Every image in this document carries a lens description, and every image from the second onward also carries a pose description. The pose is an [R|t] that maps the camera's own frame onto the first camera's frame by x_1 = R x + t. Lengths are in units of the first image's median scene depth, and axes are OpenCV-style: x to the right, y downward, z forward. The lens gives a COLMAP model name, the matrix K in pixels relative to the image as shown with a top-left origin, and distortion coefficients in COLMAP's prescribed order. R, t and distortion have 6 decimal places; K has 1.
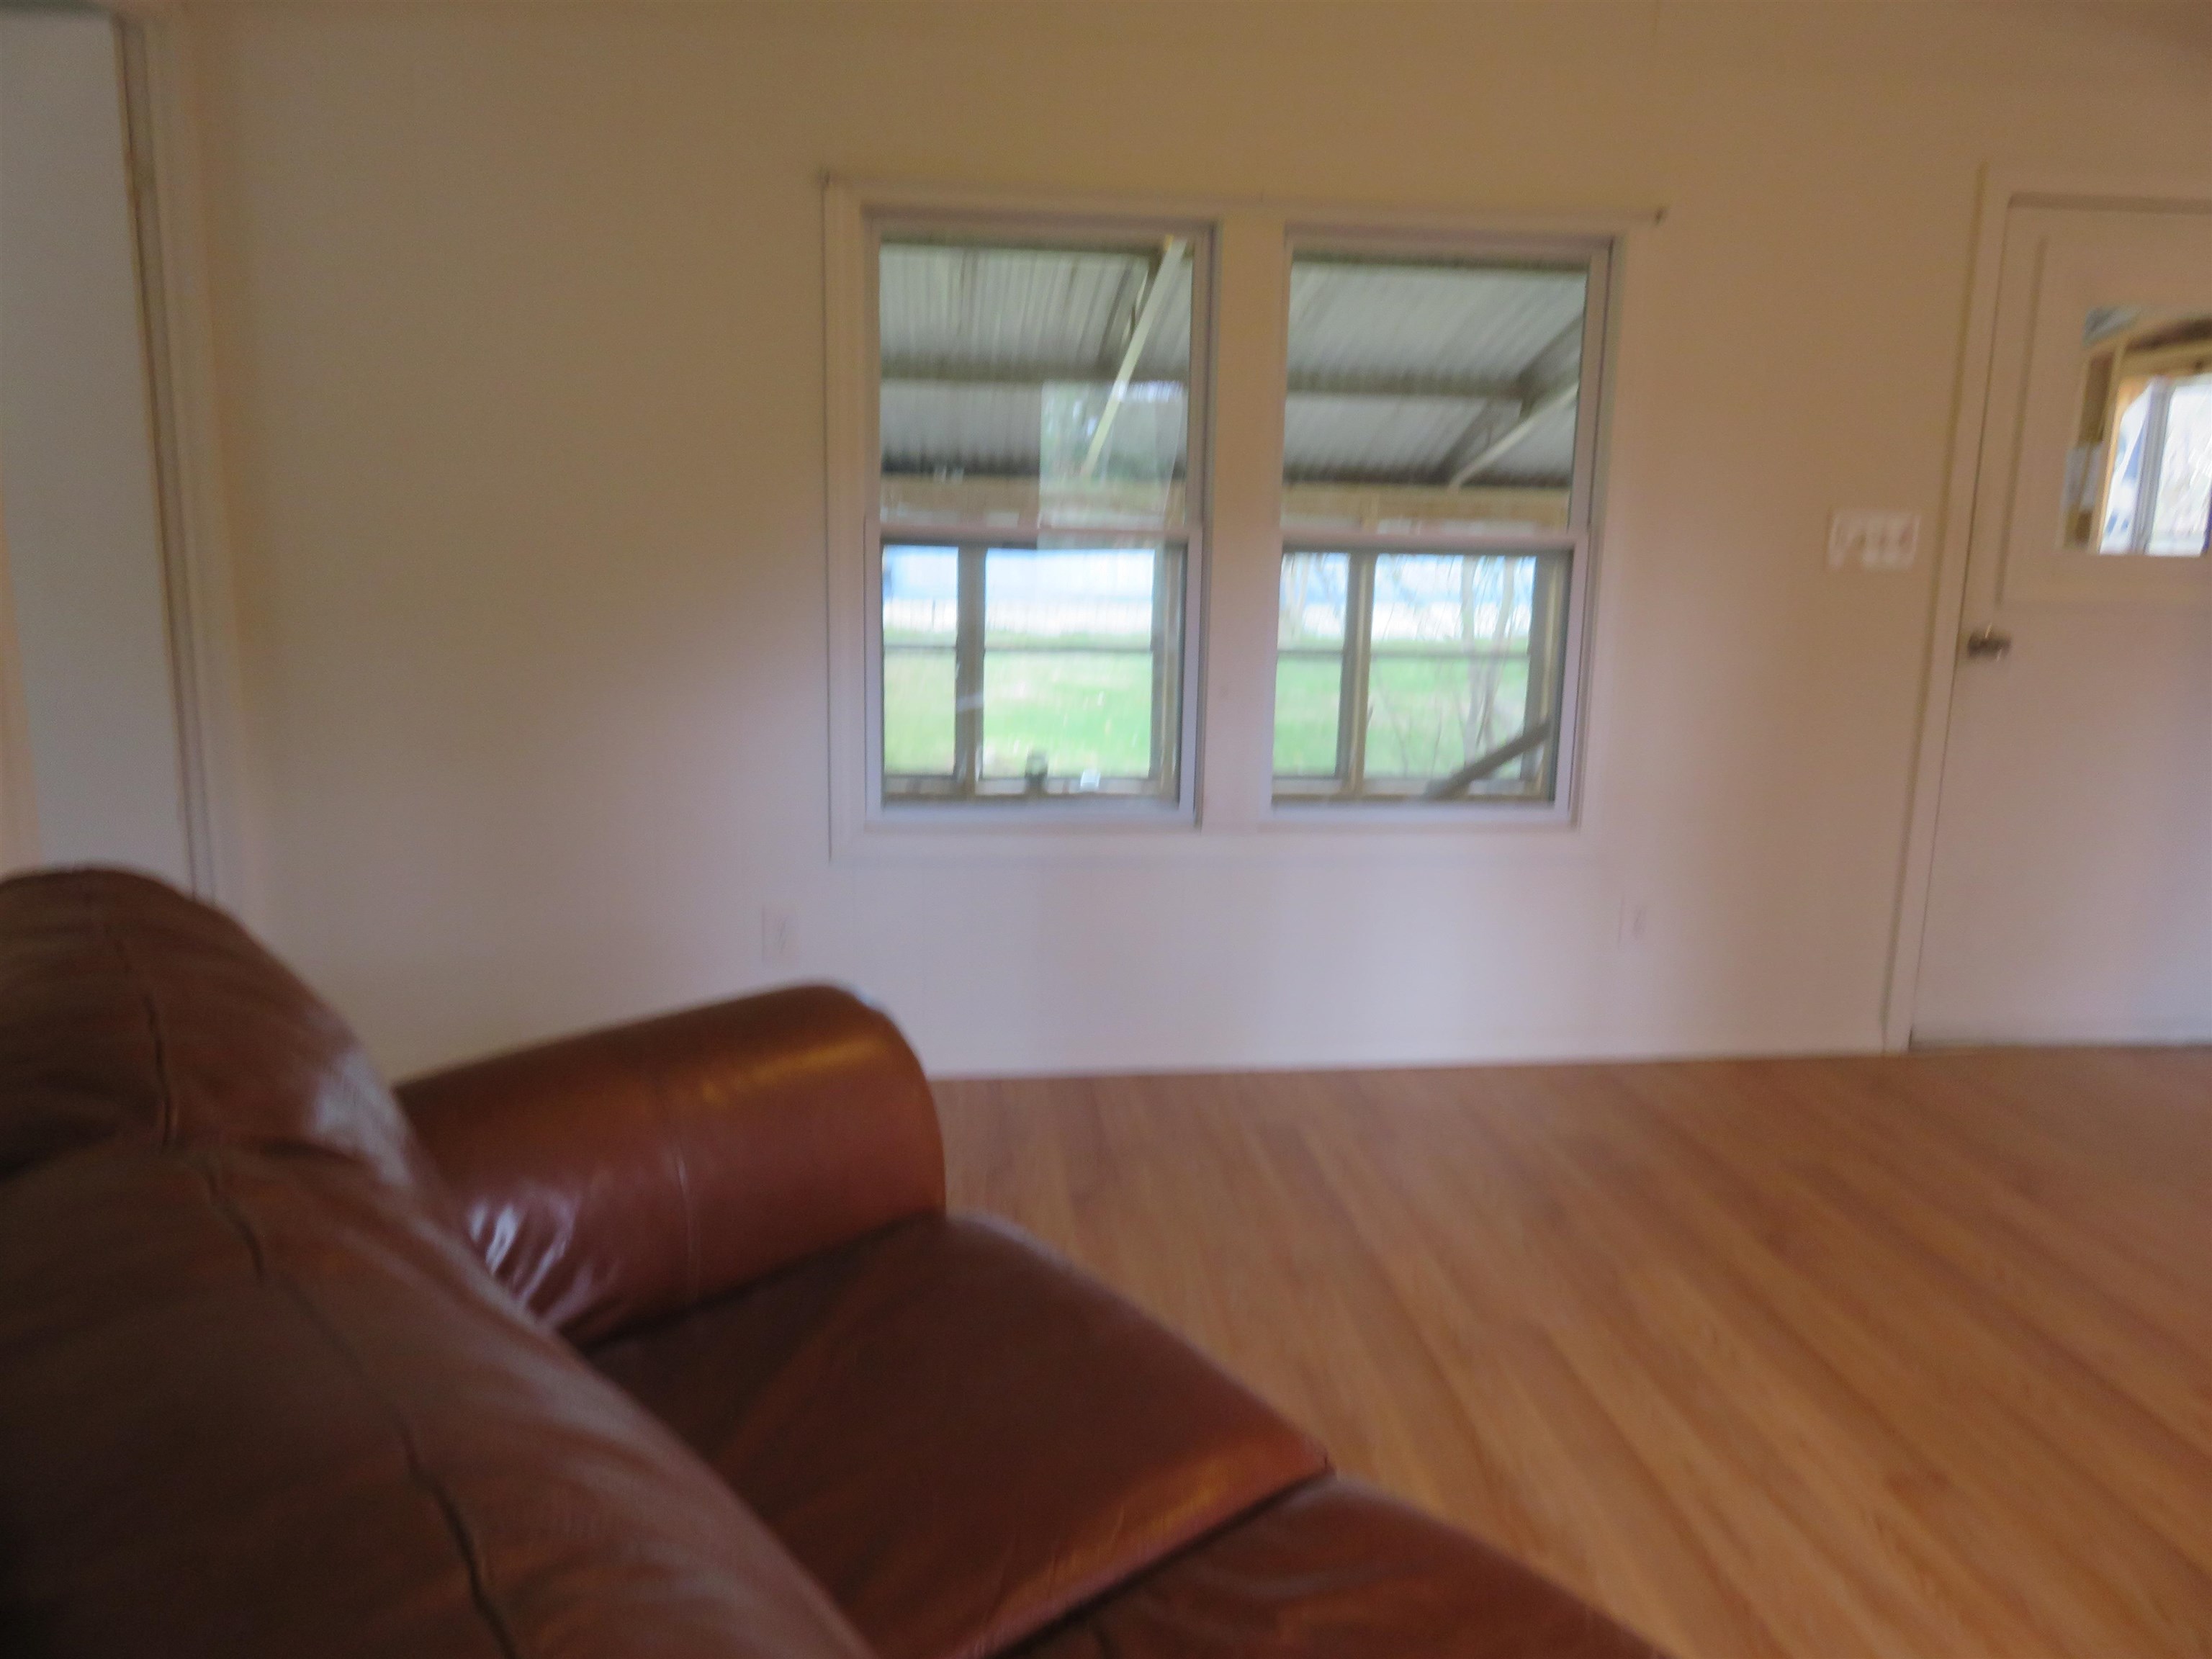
lens RADIAL K [[1637.3, 0, 1102.4], [0, 1637.3, 830.3], [0, 0, 1]] dist [0.005120, -0.013751]
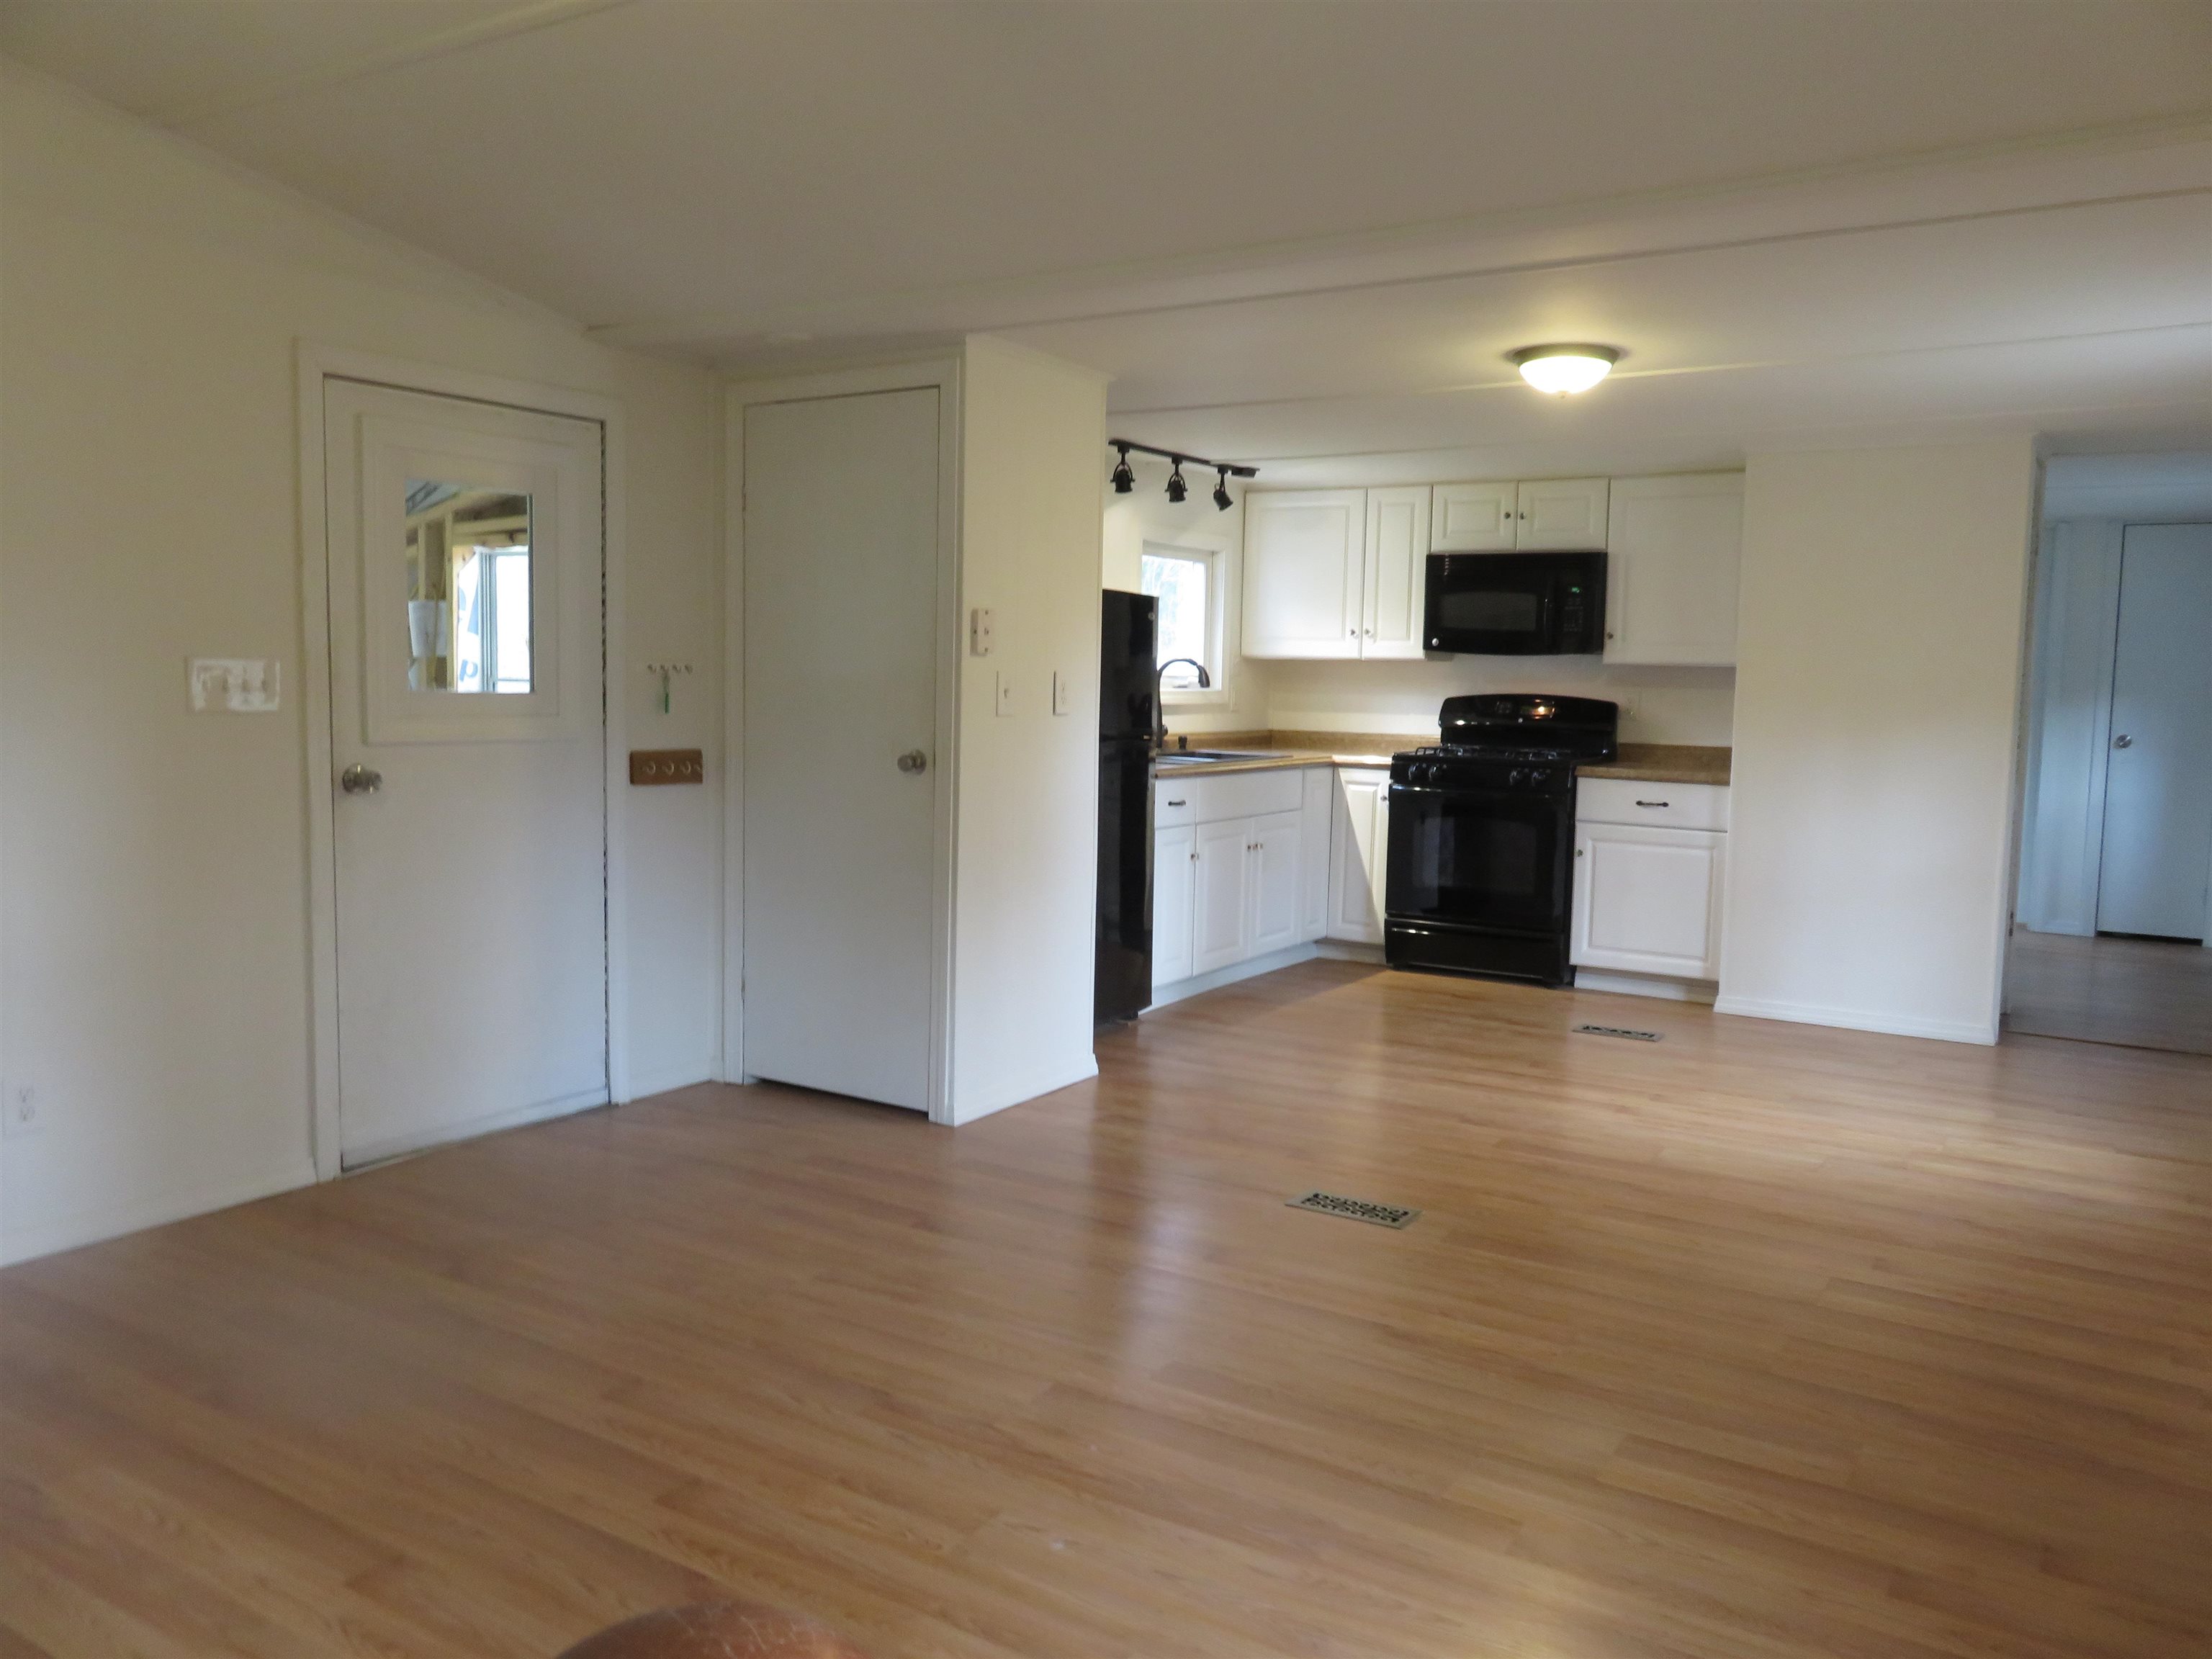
lens RADIAL K [[1637.3, 0, 1115.5], [0, 1637.3, 829.6], [0, 0, 1]] dist [0.005120, -0.013751]
pose [[0.616263, -0.078329, 0.783636, 0.002611], [0.146863, 0.989017, -0.016638, 0.008442], [-0.773726, 0.125341, 0.620998, -0.043932]]
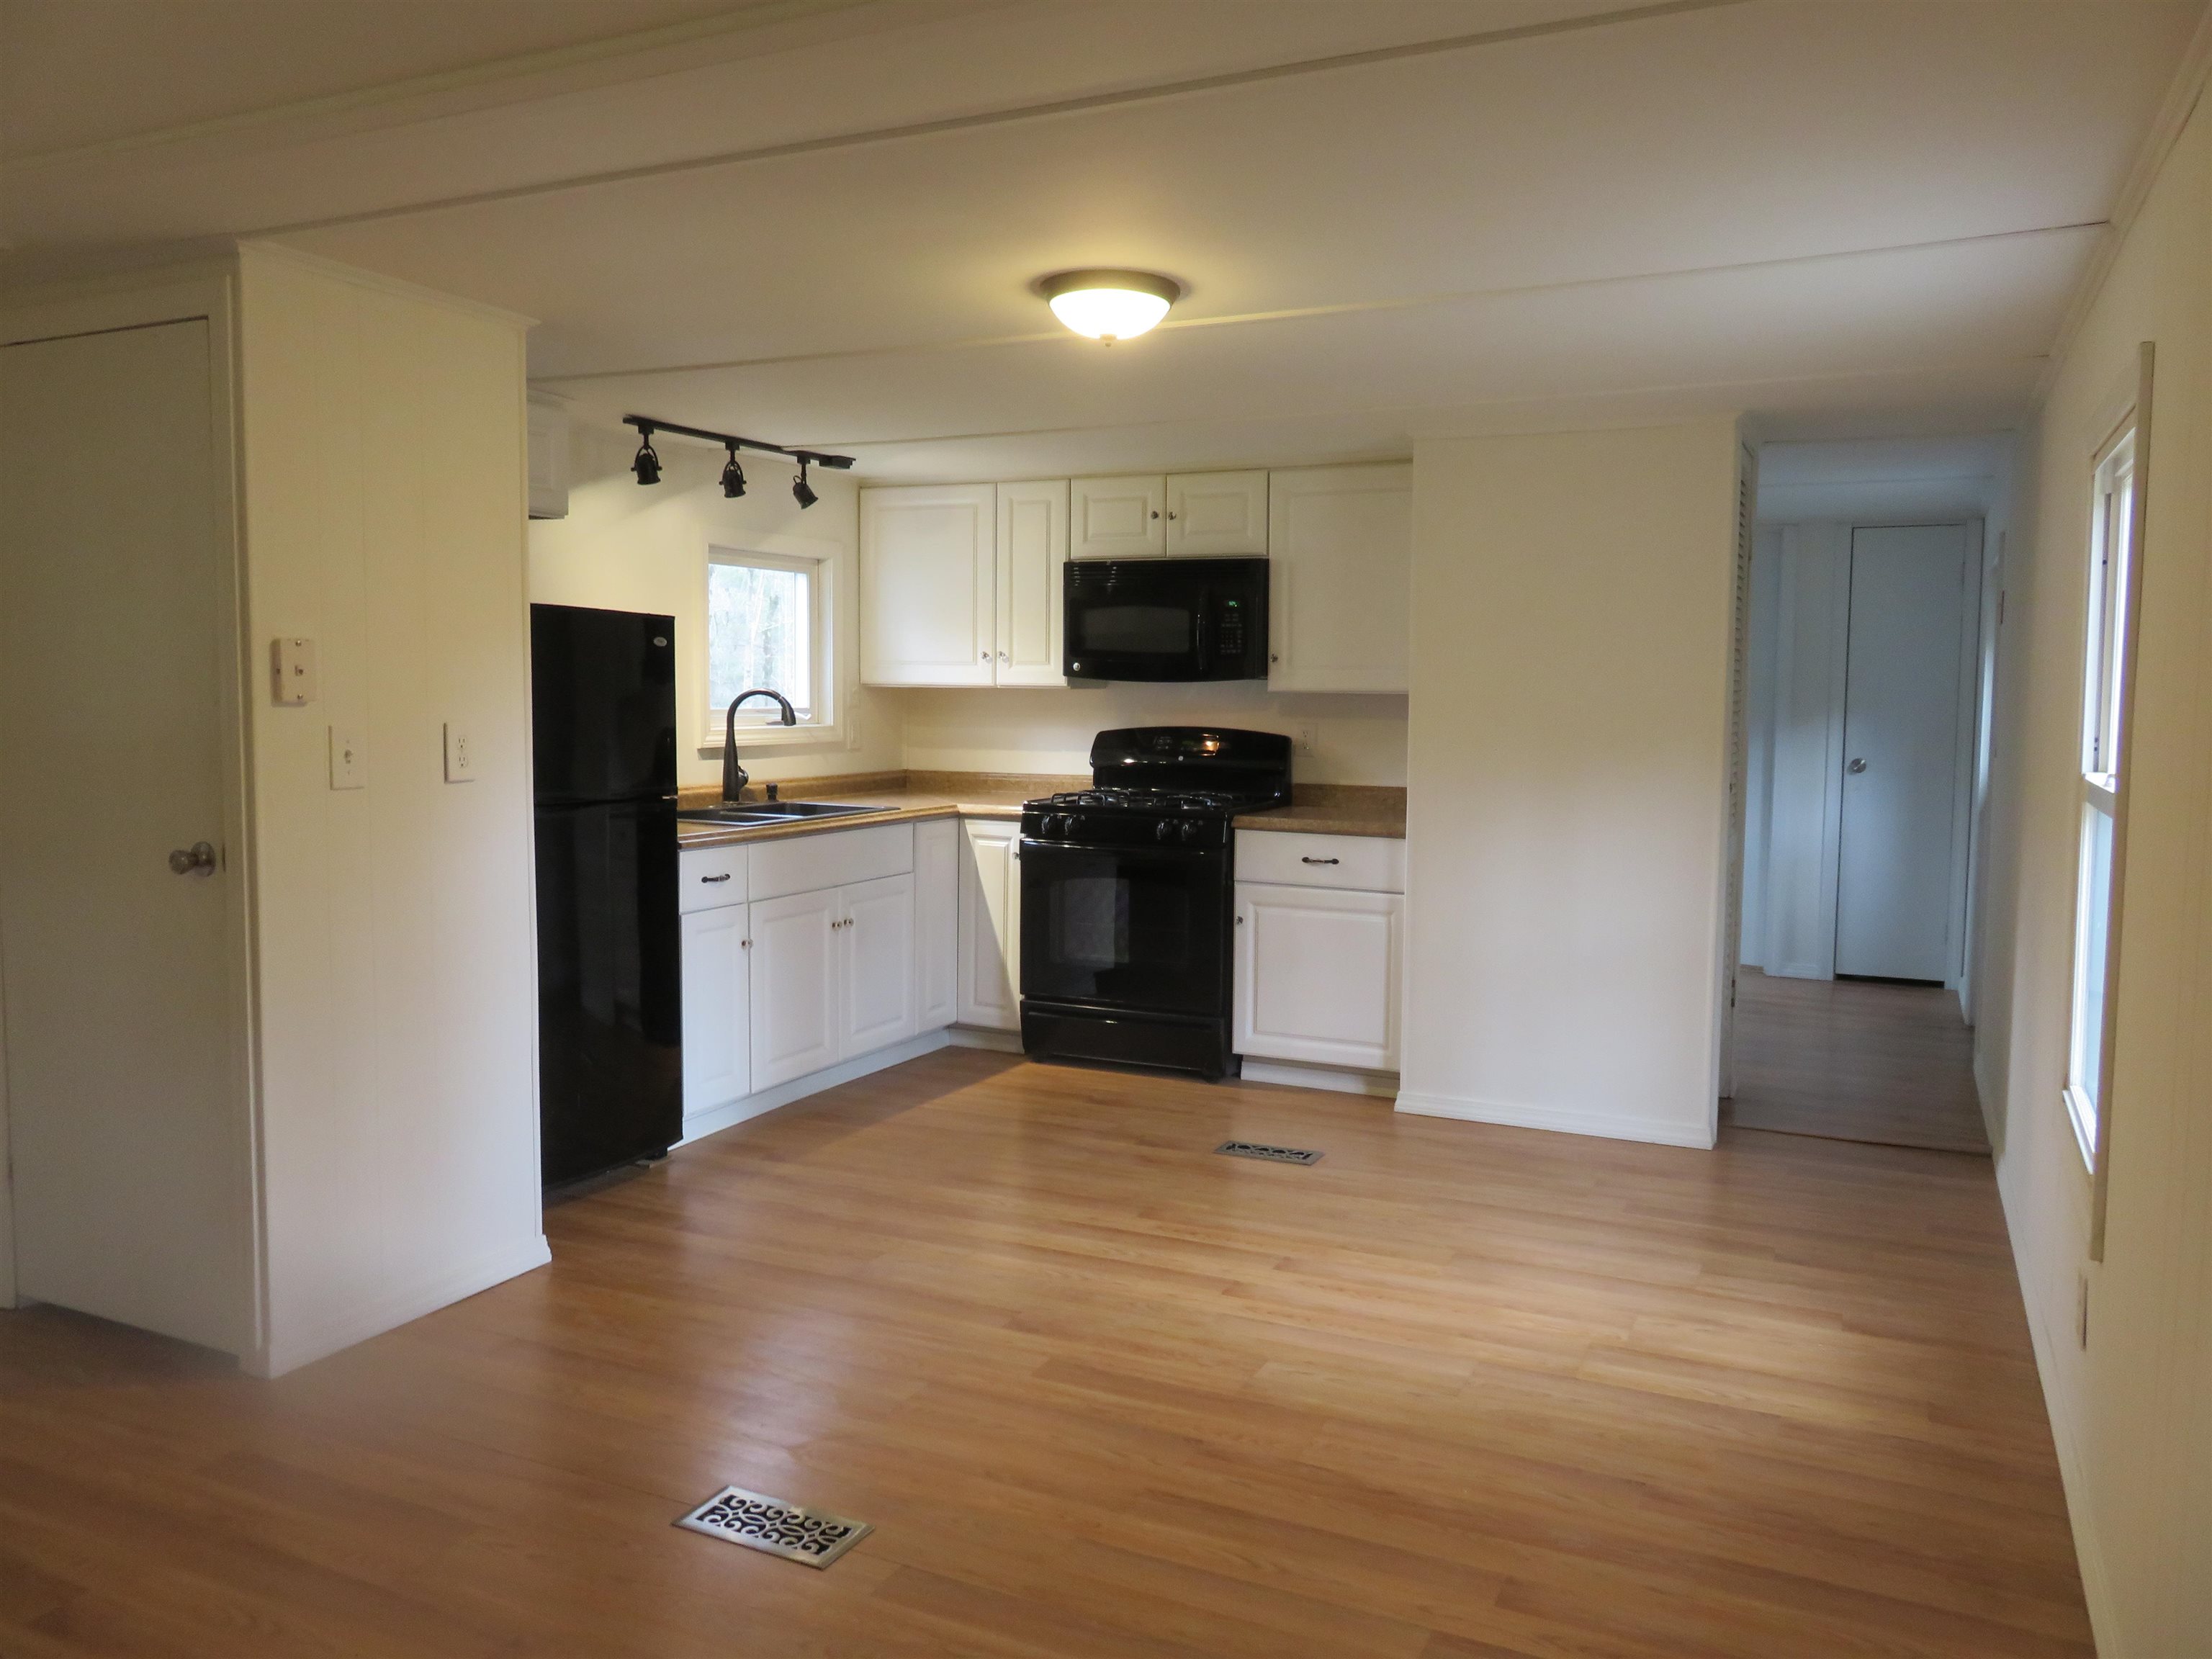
lens RADIAL K [[1637.3, 0, 1107.5], [0, 1637.3, 830.2], [0, 0, 1]] dist [0.005120, -0.013751]
pose [[0.521617, -0.085308, 0.848904, 0.311960], [0.168732, 0.985651, -0.004629, -0.010222], [-0.836329, 0.145652, 0.528526, -0.024904]]
